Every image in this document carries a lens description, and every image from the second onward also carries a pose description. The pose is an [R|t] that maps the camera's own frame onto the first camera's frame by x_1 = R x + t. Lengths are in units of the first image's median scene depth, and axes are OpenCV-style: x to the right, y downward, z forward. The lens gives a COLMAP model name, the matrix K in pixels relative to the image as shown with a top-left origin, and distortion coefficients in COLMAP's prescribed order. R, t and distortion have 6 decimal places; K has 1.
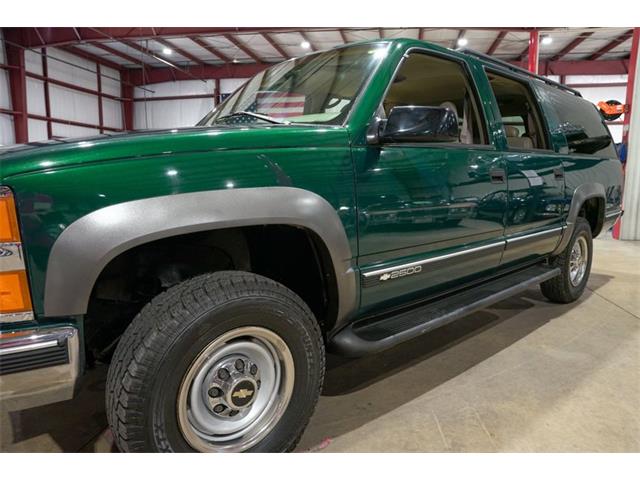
lens RADIAL K [[438.1, 0, 322.4], [0, 438.1, 240.8], [0, 0, 1]] dist [-0.140642, 0.112539]
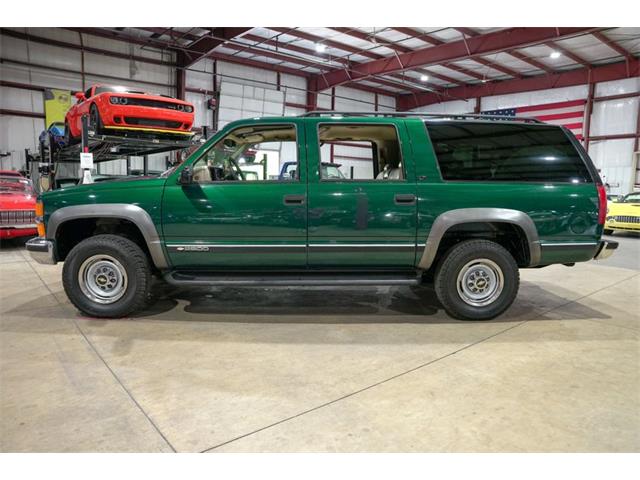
lens RADIAL K [[438.1, 0, 322.4], [0, 438.1, 240.8], [0, 0, 1]] dist [-0.140642, 0.112539]
pose [[0.769826, 0.089750, -0.631912, 1.312714], [-0.108595, 0.994046, 0.008889, -0.030270], [0.628948, 0.061780, 0.774989, -0.105079]]
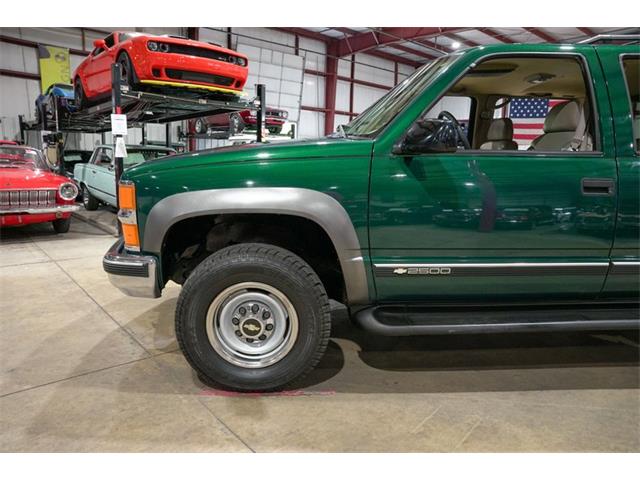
lens RADIAL K [[438.1, 0, 322.4], [0, 438.1, 240.8], [0, 0, 1]] dist [-0.140642, 0.112539]
pose [[0.786406, 0.127073, -0.604499, 0.446832], [-0.113066, 0.991690, 0.061375, -0.027737], [0.607274, 0.020083, 0.794238, -0.015156]]
